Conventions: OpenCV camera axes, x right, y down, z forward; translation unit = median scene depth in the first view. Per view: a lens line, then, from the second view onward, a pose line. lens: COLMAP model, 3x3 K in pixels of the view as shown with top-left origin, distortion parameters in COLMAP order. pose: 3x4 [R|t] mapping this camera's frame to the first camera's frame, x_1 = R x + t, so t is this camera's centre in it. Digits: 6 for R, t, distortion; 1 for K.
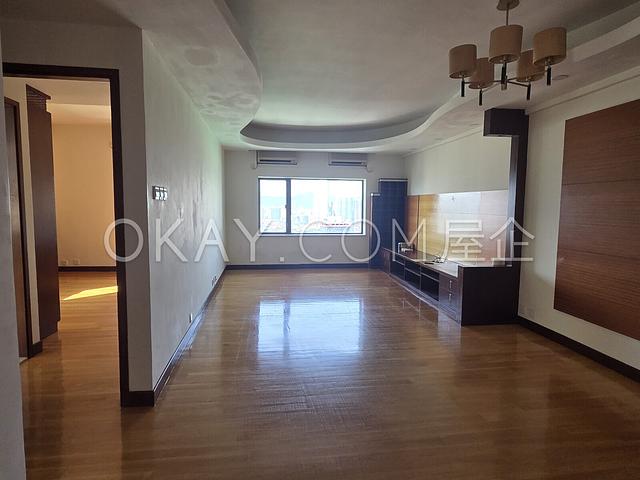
lens RADIAL K [[372.1, 0, 319.7], [0, 372.1, 239.2], [0, 0, 1]] dist [-0.004321, 0.002084]
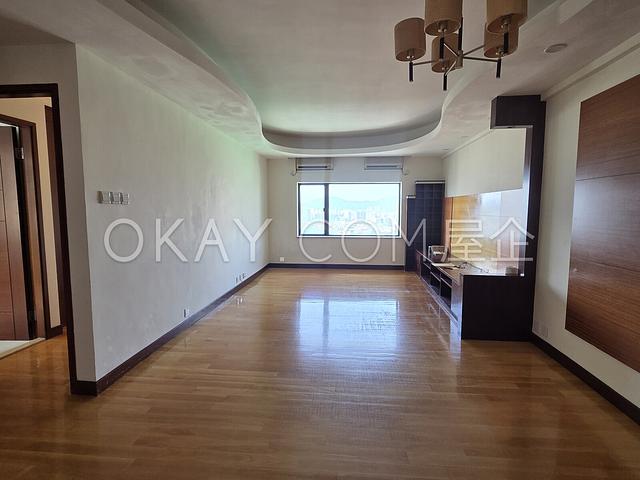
lens RADIAL K [[337.2, 0, 320.8], [0, 337.2, 238.4], [0, 0, 1]] dist [0.001151, -0.000449]
pose [[0.972838, 0.012191, -0.231165, 0.177175], [-0.013227, 0.999908, -0.002931, -0.004497], [0.231108, 0.005909, 0.972910, 0.089441]]
